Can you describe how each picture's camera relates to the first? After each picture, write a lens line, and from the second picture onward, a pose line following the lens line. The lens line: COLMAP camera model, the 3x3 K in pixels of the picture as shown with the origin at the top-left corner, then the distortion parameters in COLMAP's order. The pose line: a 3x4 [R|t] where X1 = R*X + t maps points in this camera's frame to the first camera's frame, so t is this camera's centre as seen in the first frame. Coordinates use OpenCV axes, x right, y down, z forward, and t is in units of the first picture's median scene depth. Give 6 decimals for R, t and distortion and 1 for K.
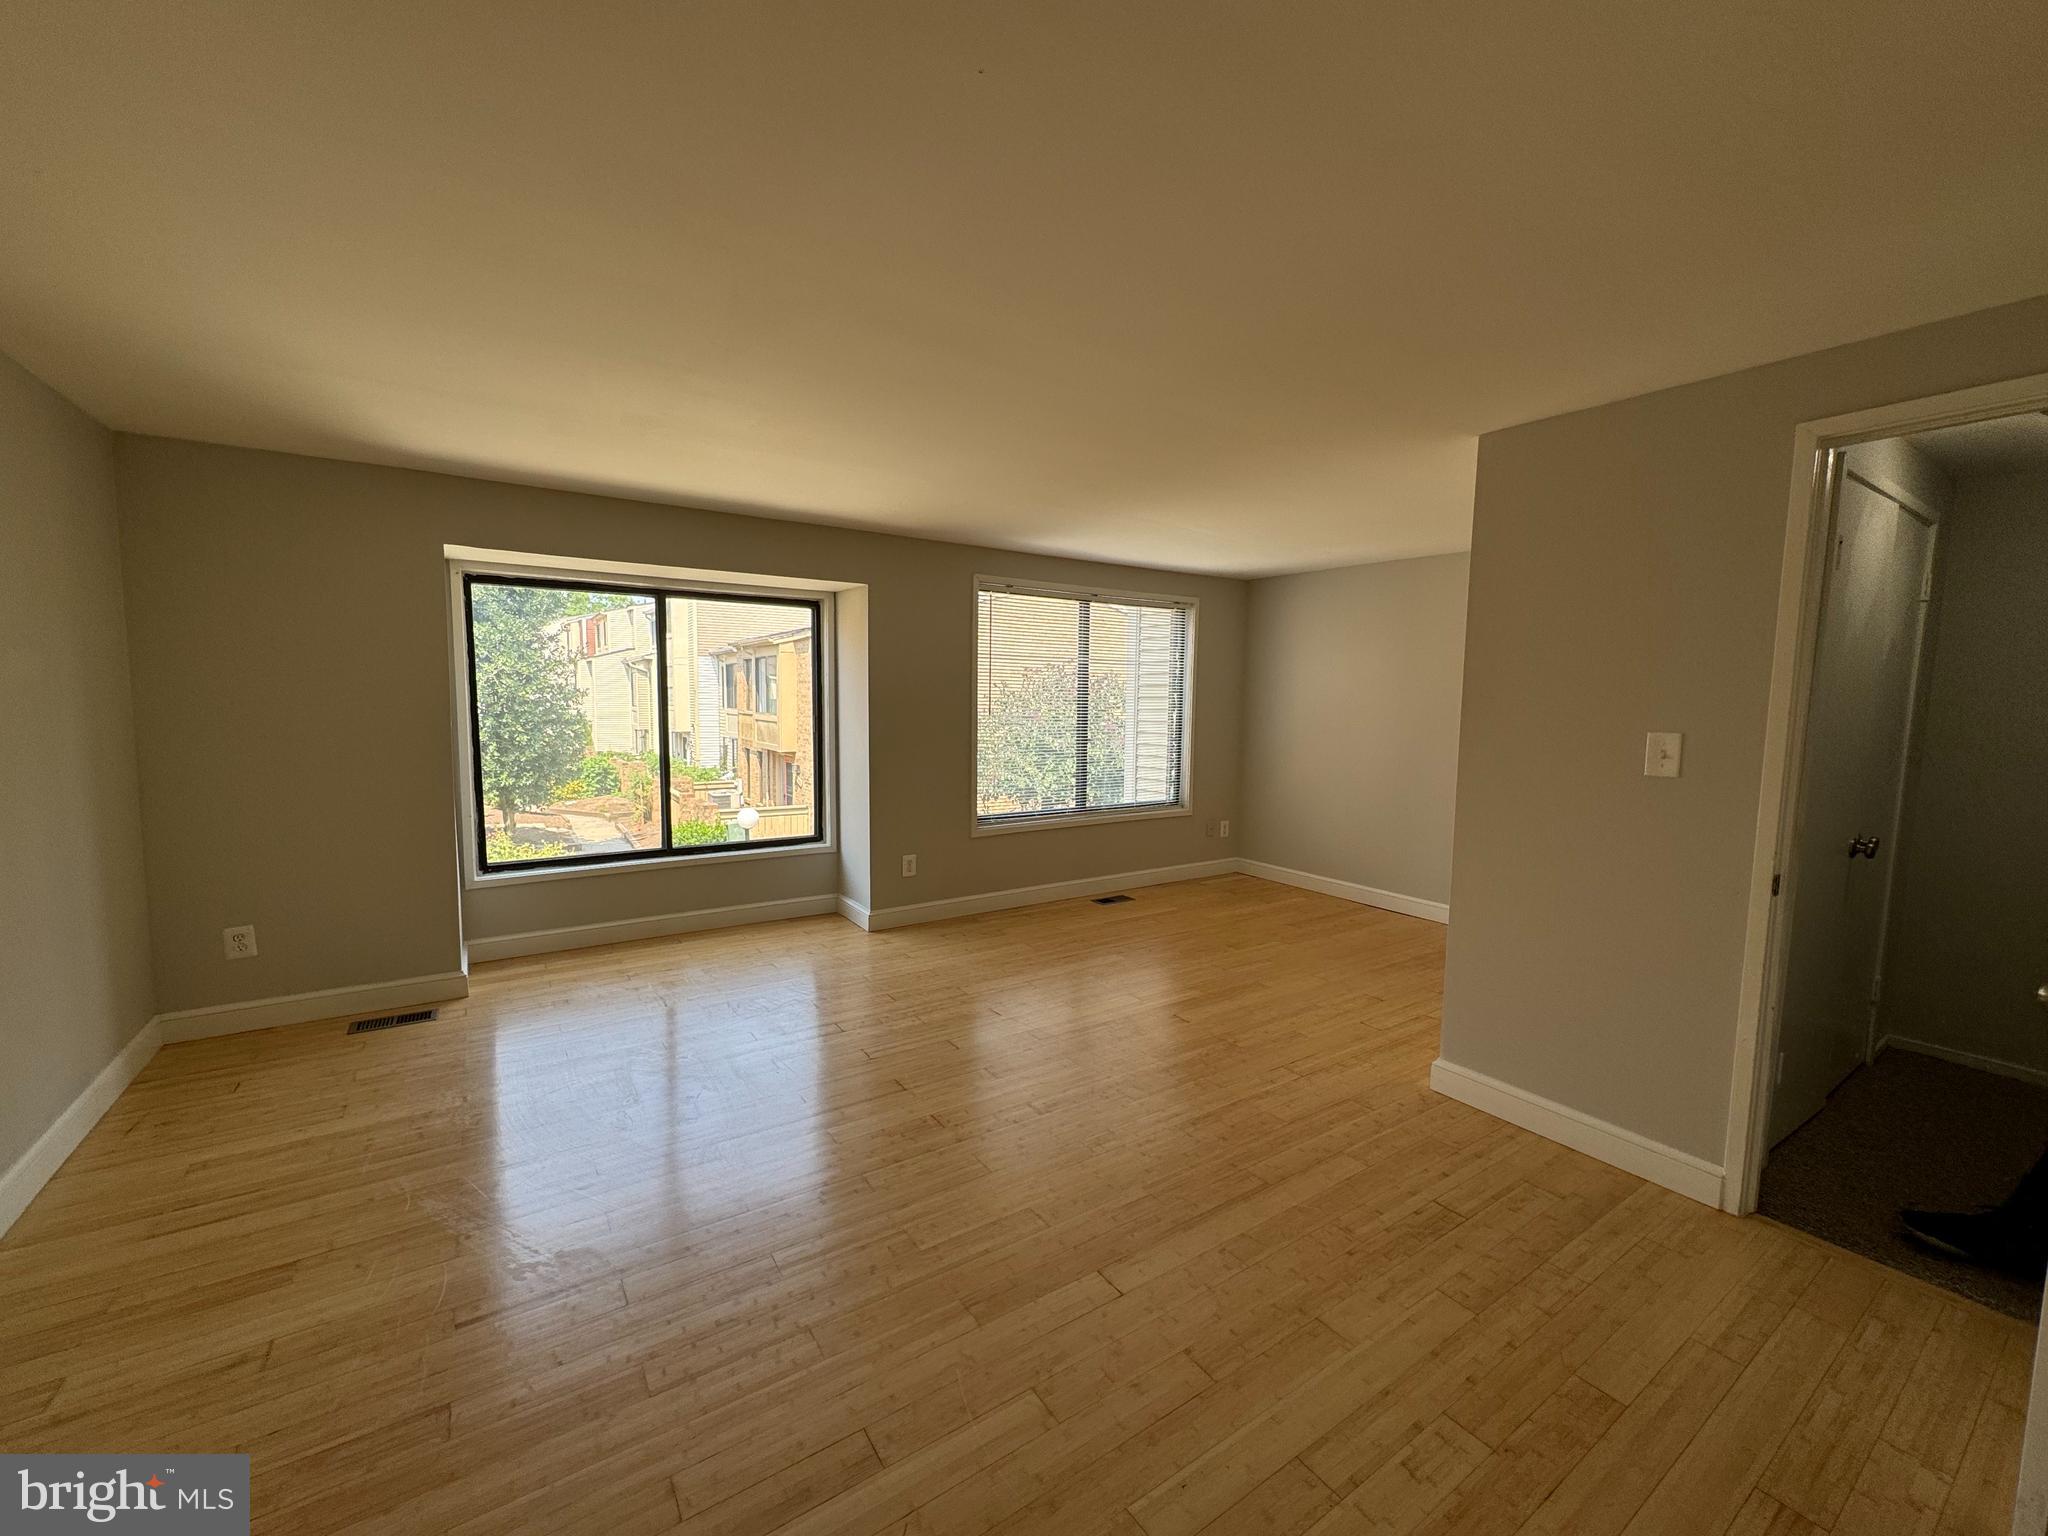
lens RADIAL K [[817.0, 0, 1019.8], [0, 817.0, 770.7], [0, 0, 1]] dist [-0.001201, 0.000756]
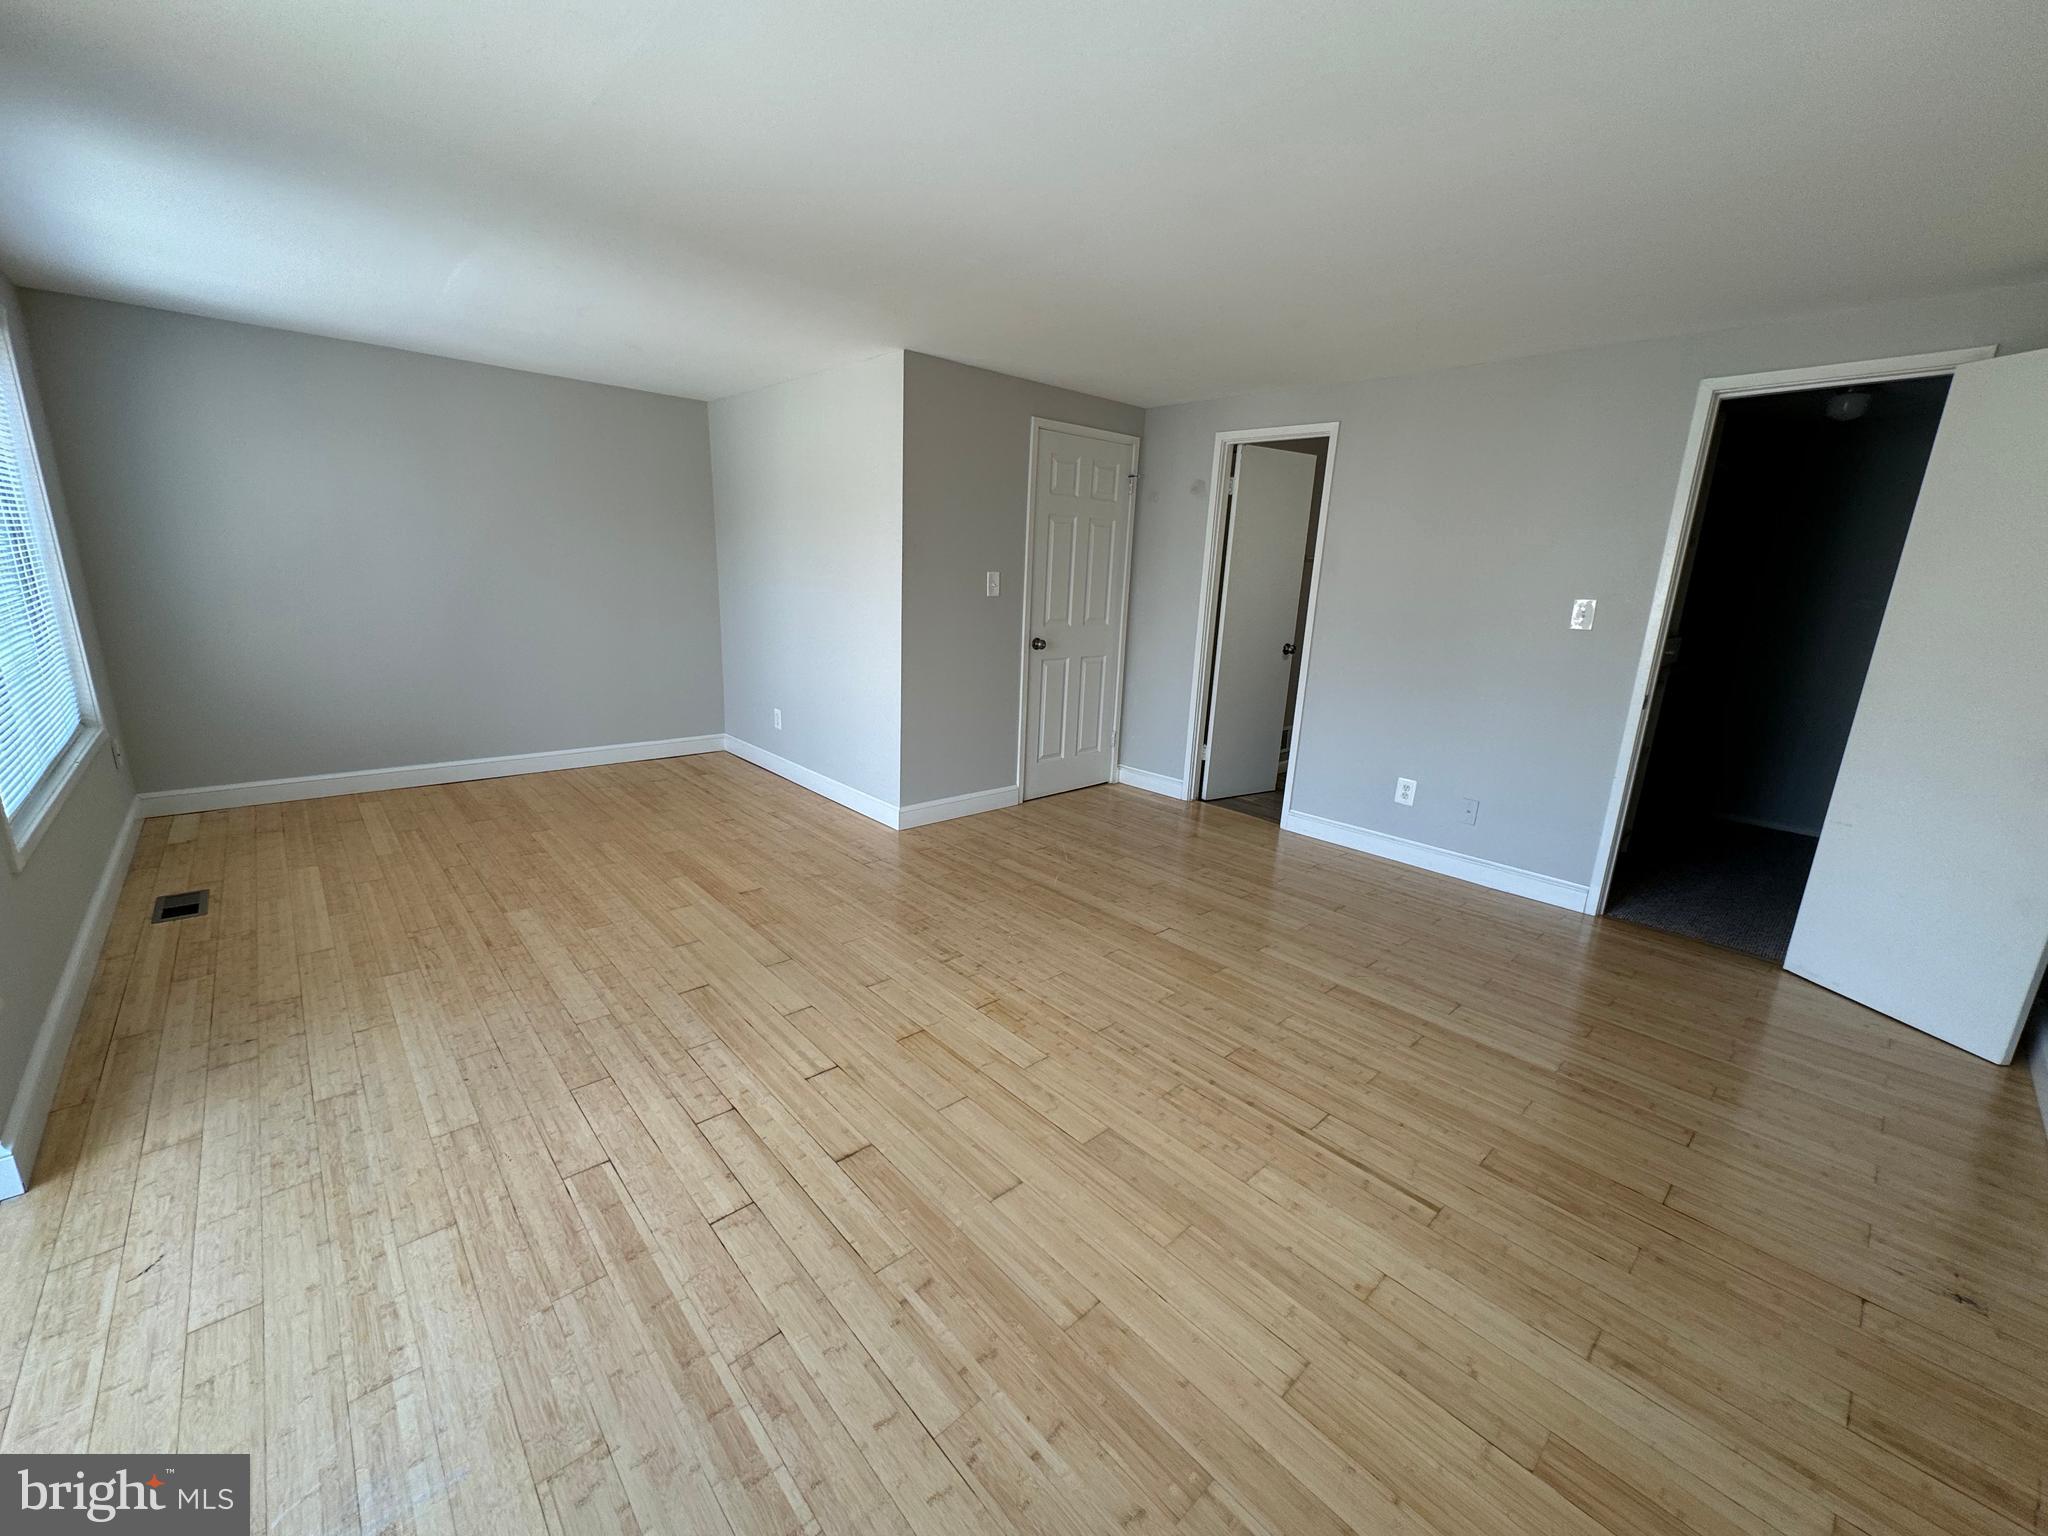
lens RADIAL K [[817.0, 0, 1019.8], [0, 817.0, 770.7], [0, 0, 1]] dist [-0.001201, 0.000756]
pose [[-0.145299, -0.259529, 0.954742, -0.617505], [0.049679, 0.961852, 0.269022, -0.062051], [-0.988140, 0.086519, -0.126863, 0.682801]]
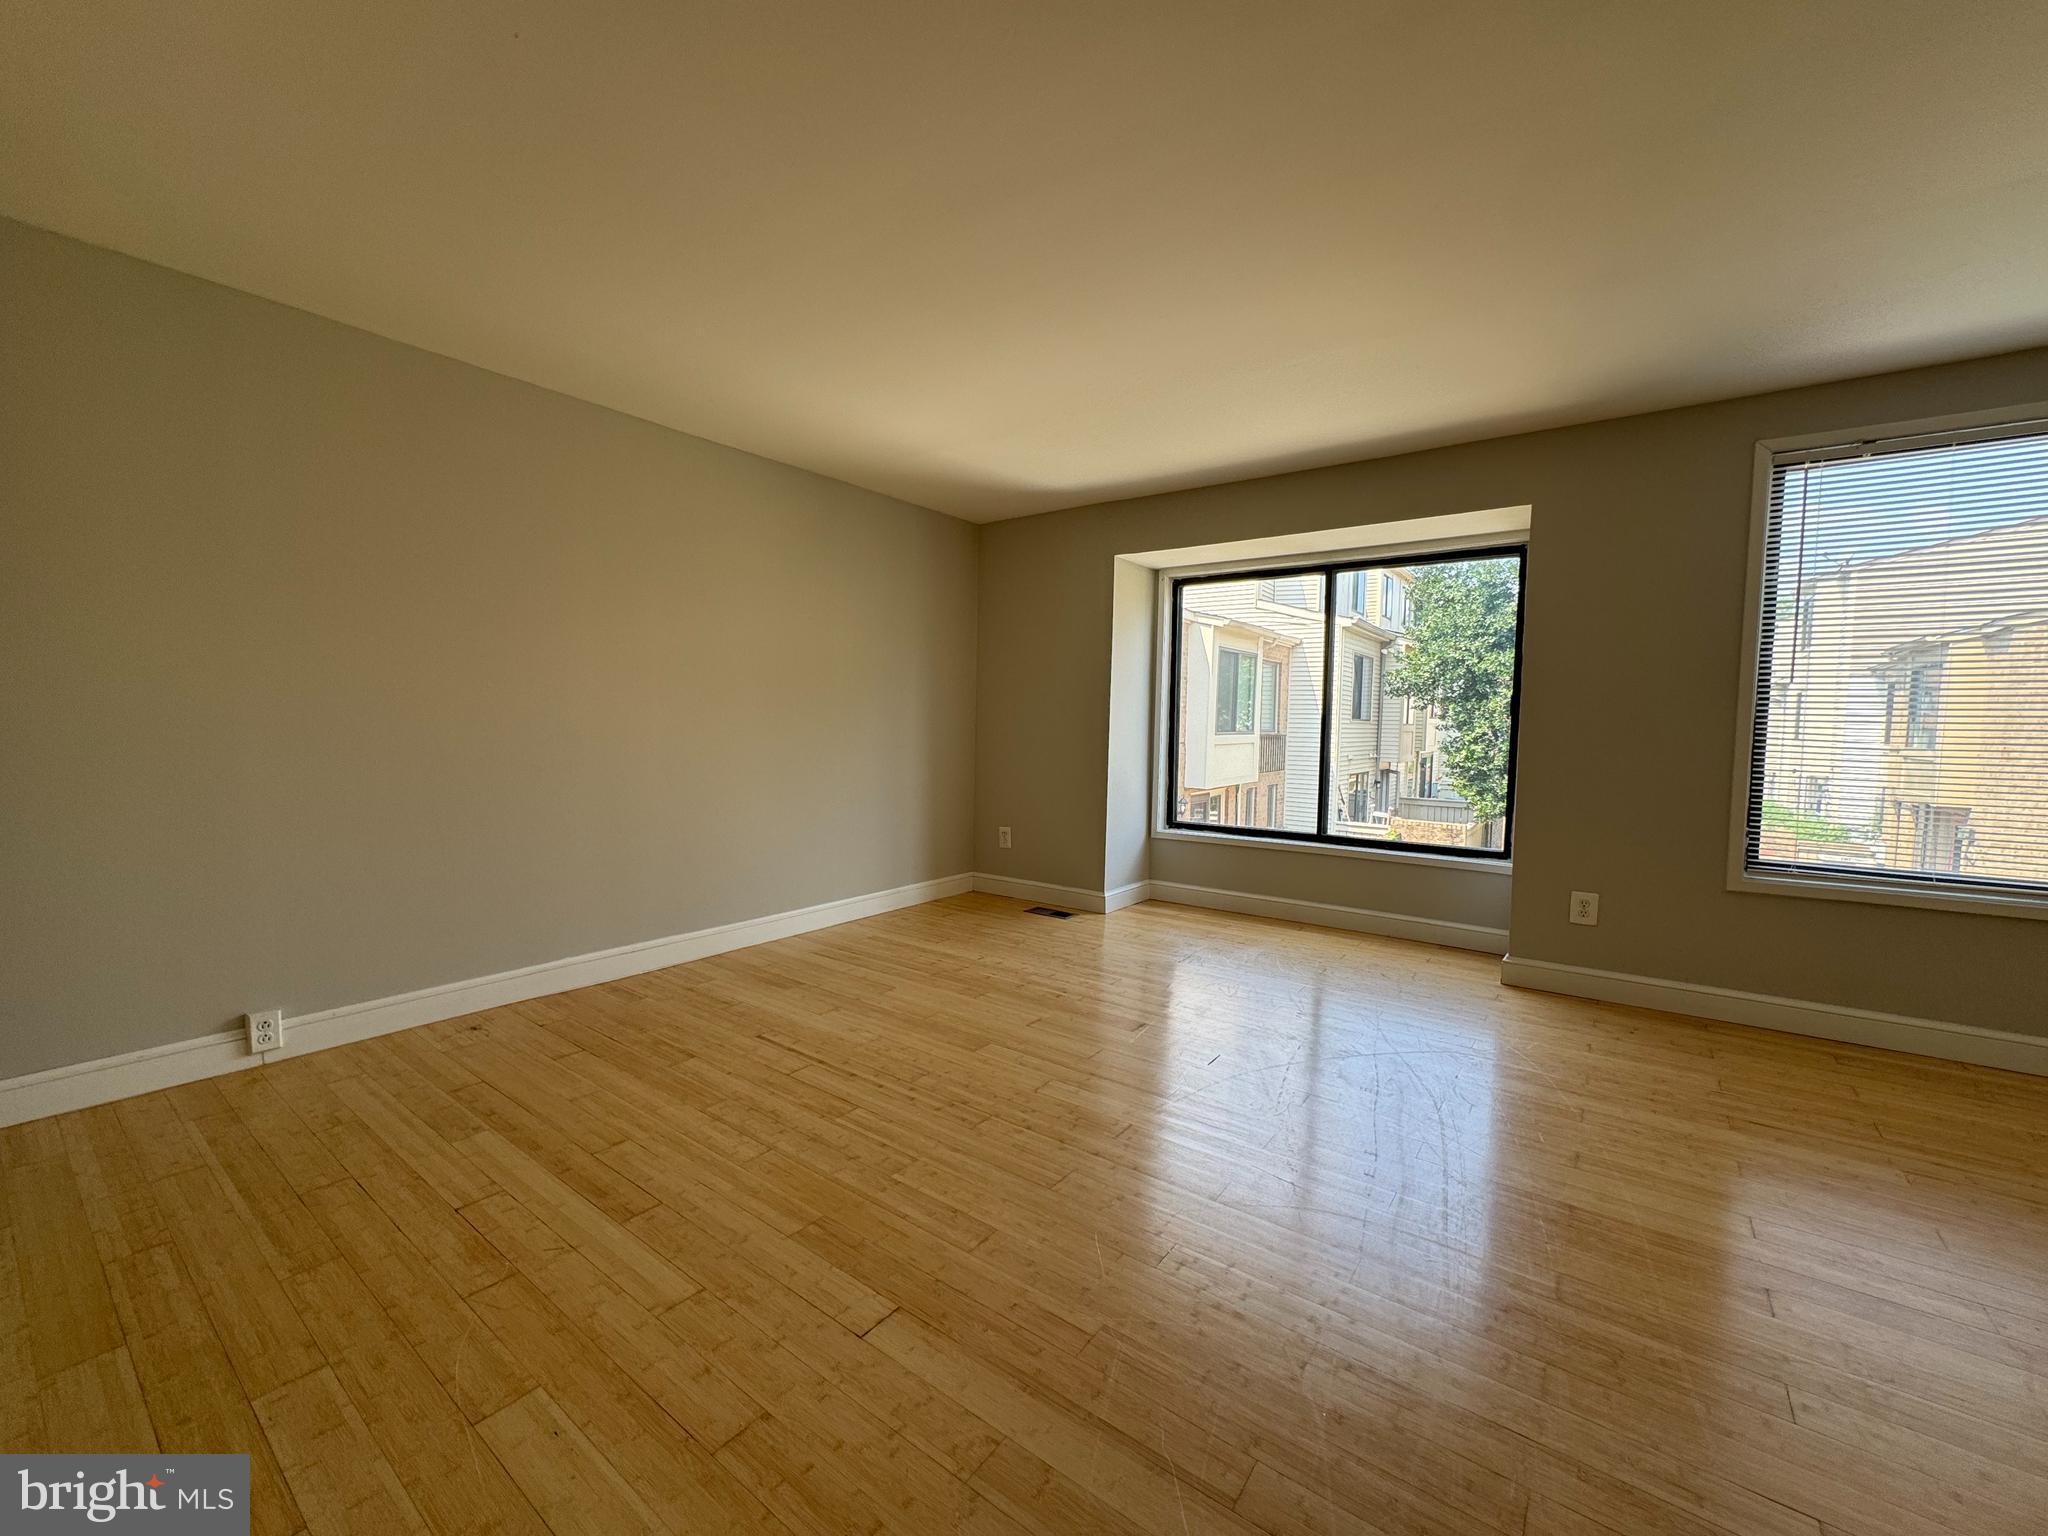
lens RADIAL K [[817.0, 0, 1019.8], [0, 817.0, 770.7], [0, 0, 1]] dist [-0.001201, 0.000756]
pose [[0.333263, 0.048581, -0.941581, 0.394036], [-0.096411, 0.995193, 0.017223, 0.043053], [0.937891, 0.085039, 0.336345, 0.385298]]
